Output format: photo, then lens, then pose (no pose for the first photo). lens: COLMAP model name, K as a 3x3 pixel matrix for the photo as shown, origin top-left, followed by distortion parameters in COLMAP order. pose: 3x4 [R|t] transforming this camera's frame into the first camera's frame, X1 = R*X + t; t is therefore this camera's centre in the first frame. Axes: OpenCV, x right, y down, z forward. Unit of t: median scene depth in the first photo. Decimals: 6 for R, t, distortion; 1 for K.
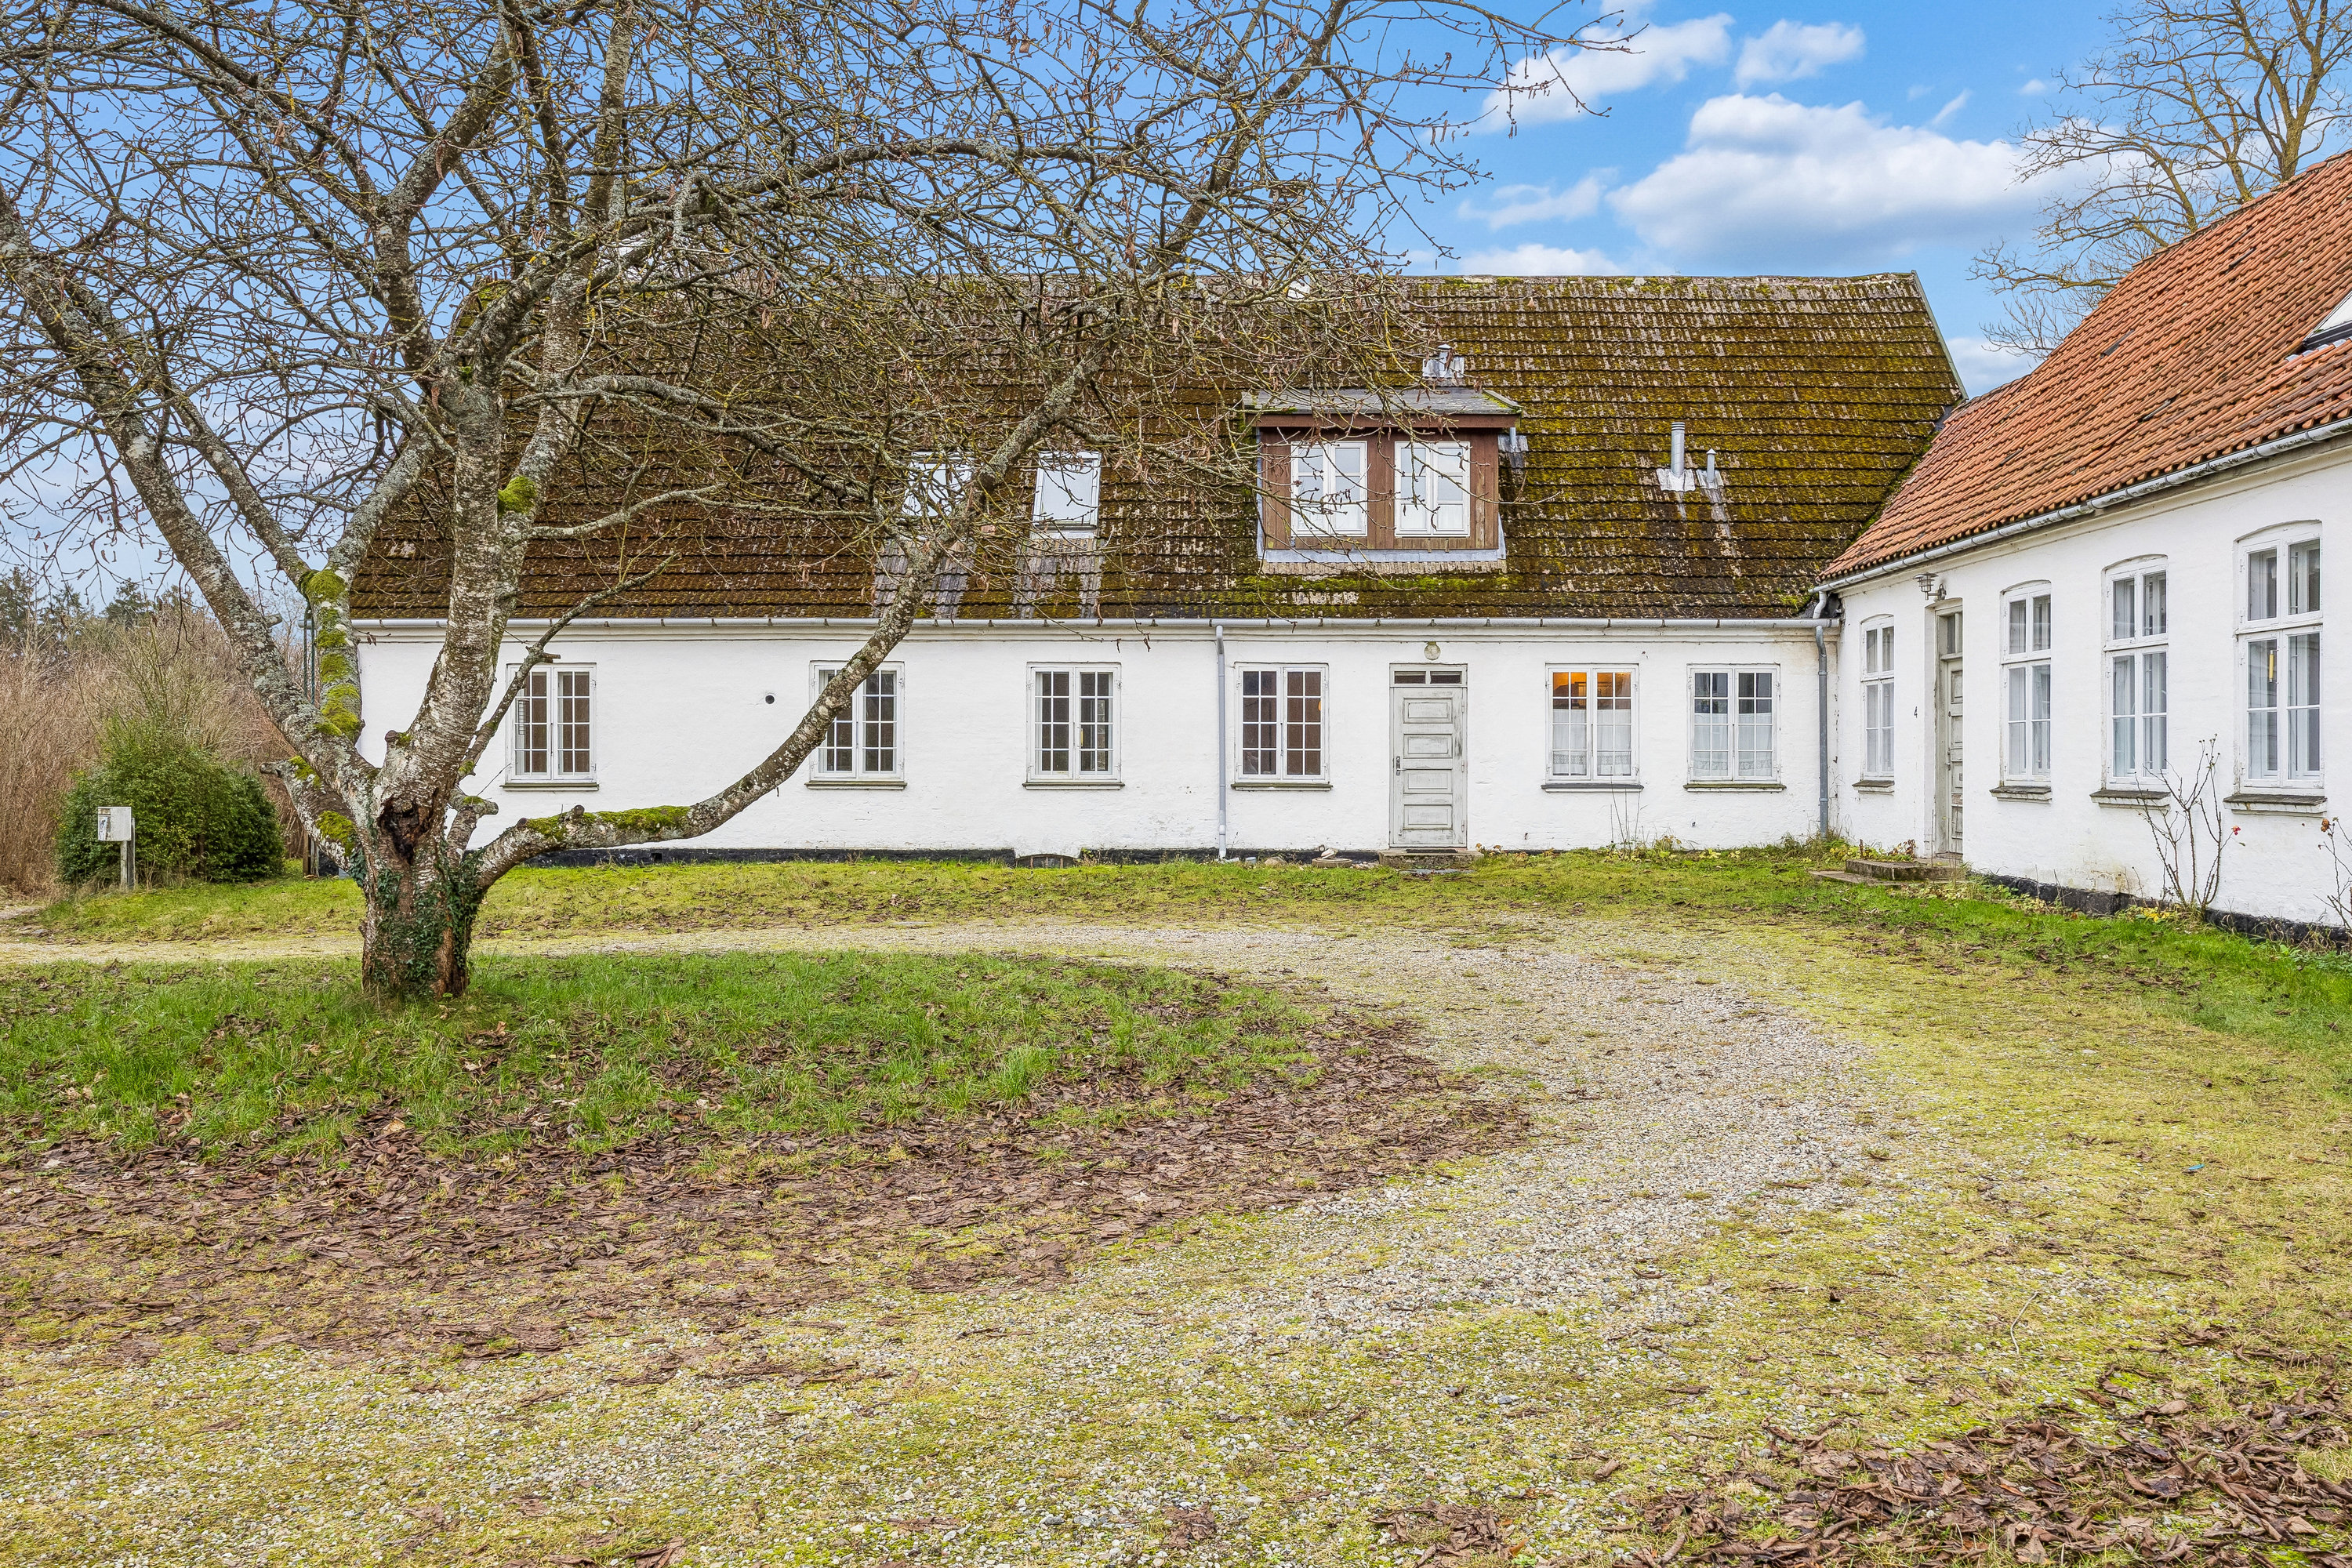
lens RADIAL K [[1888.8, 0, 1180.3], [0, 1888.8, 721.2], [0, 0, 1]] dist [-0.008204, -0.001186]
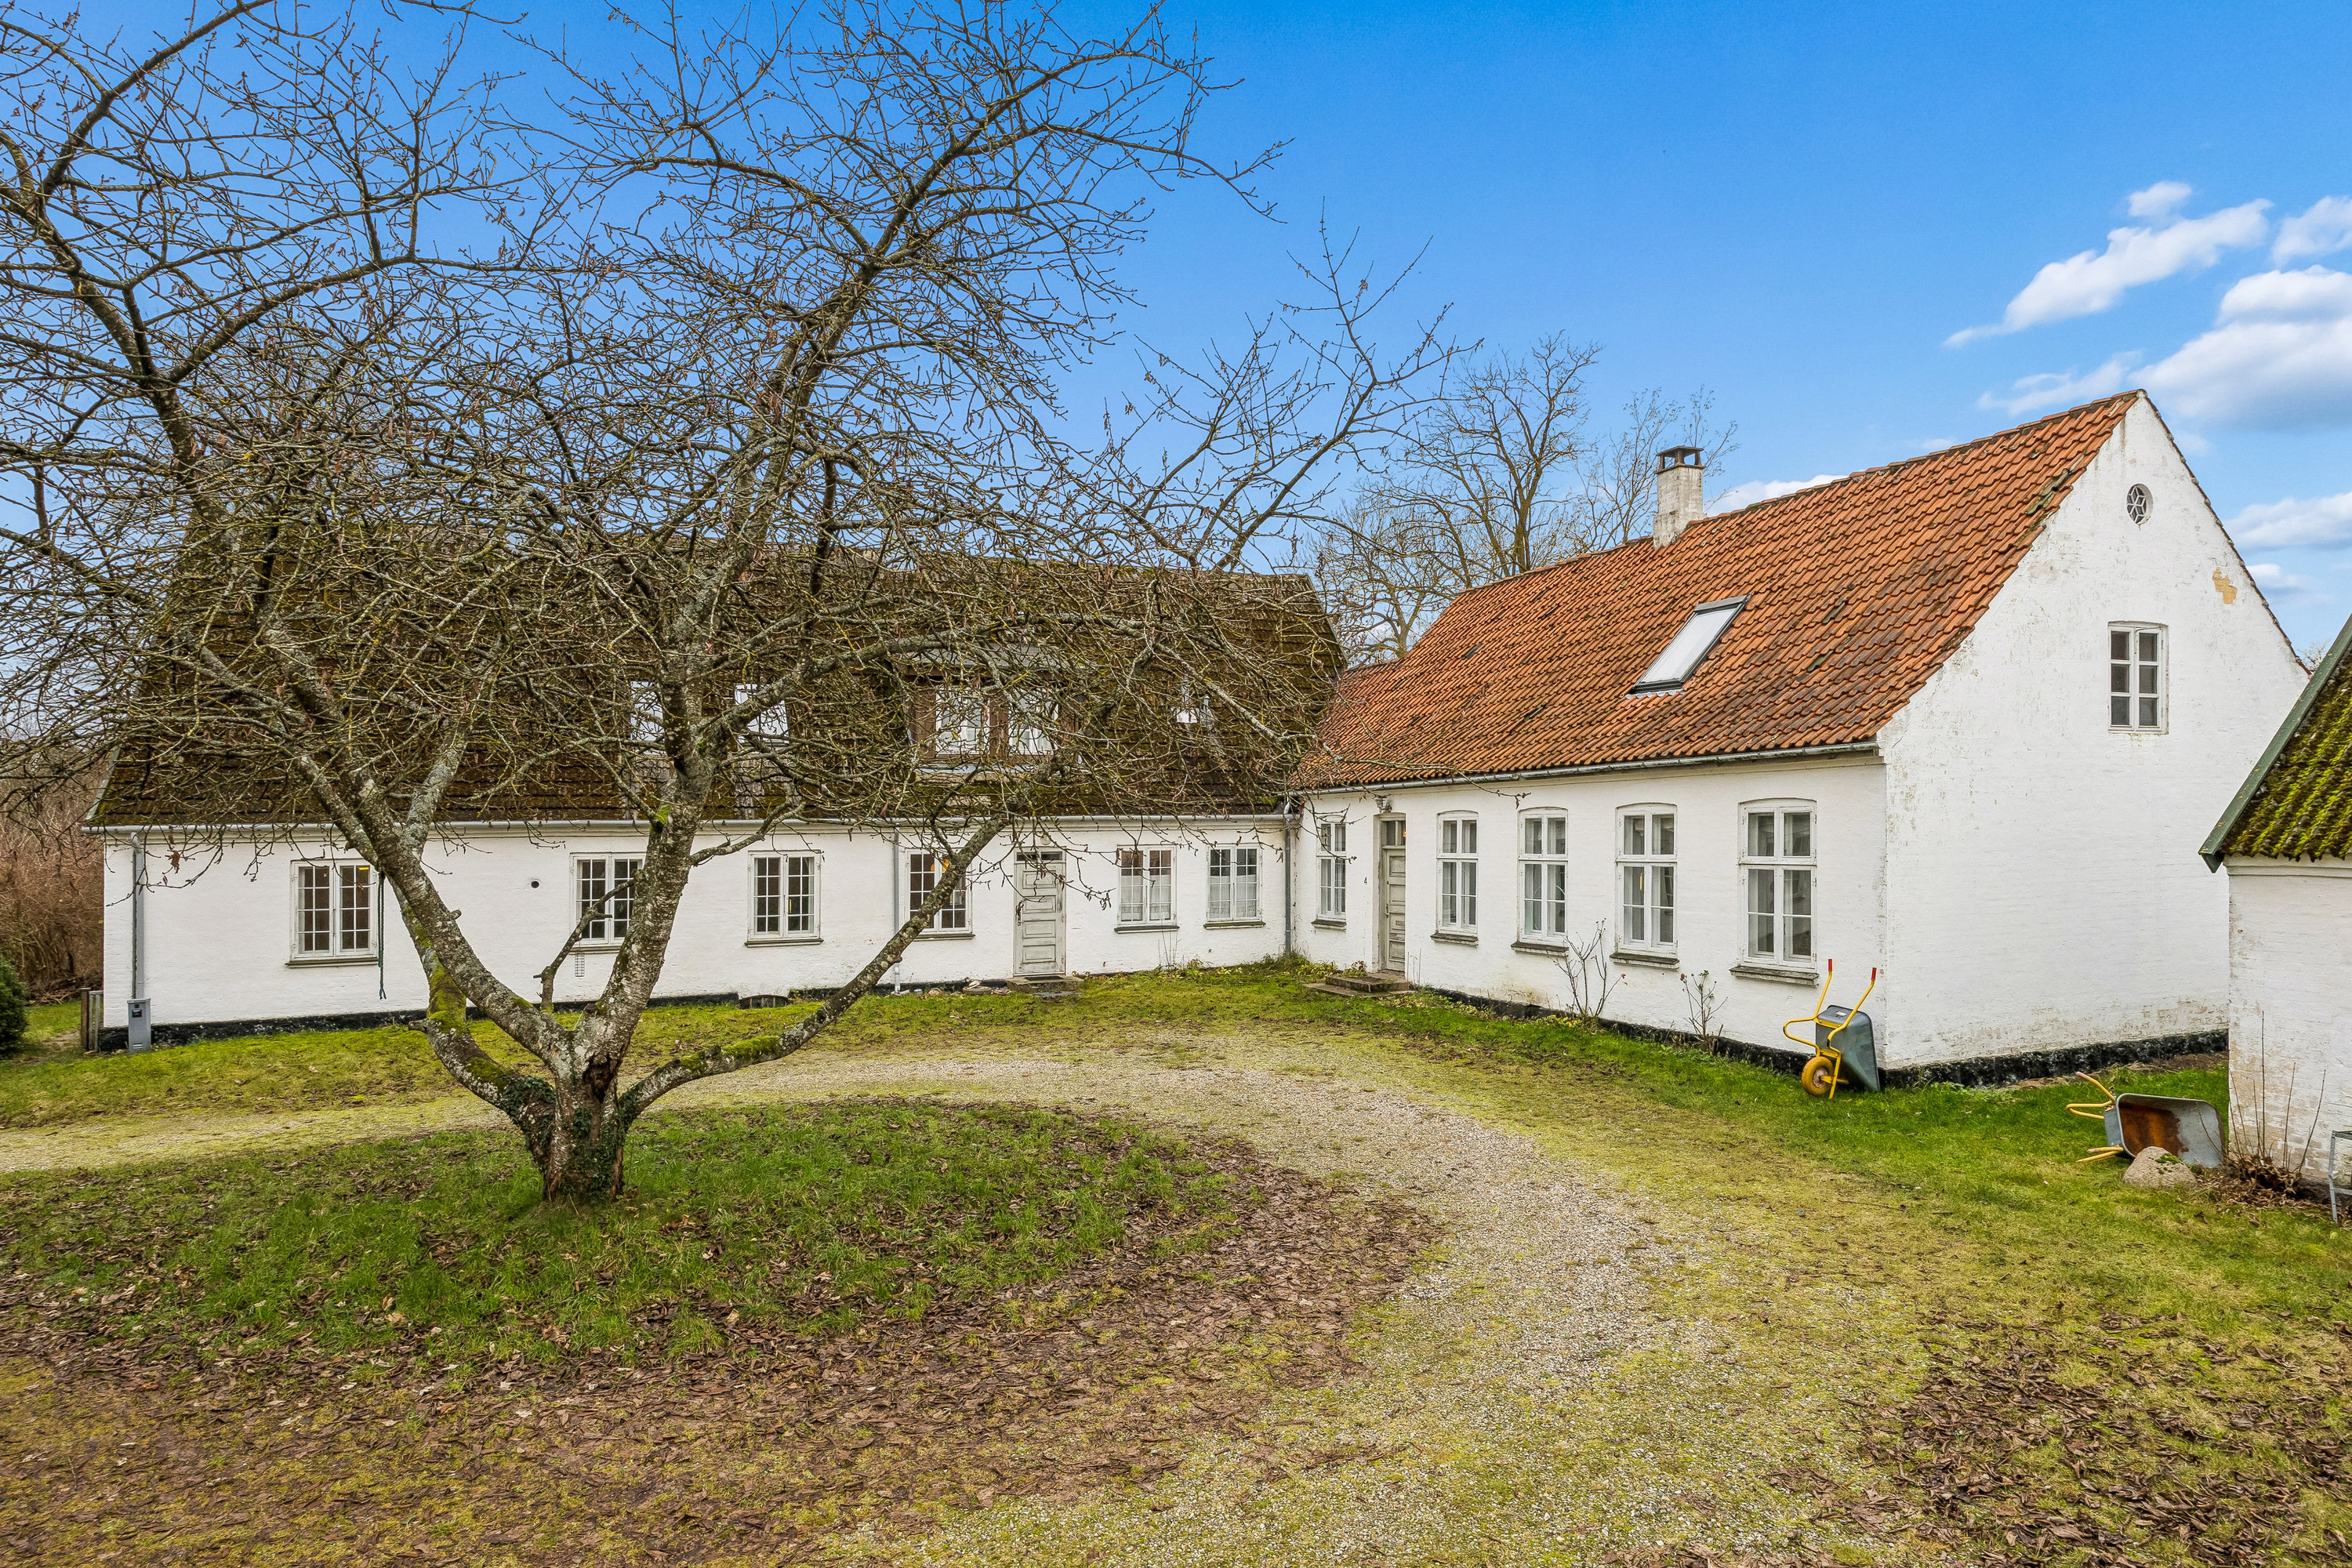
lens RADIAL K [[1420.2, 0, 1187.1], [0, 1420.2, 846.7], [0, 0, 1]] dist [-0.013724, -0.003456]
pose [[0.921155, -0.016570, 0.388843, -0.186109], [0.008300, 0.999702, 0.022938, -0.055243], [-0.389107, -0.017902, 0.921018, -0.030715]]
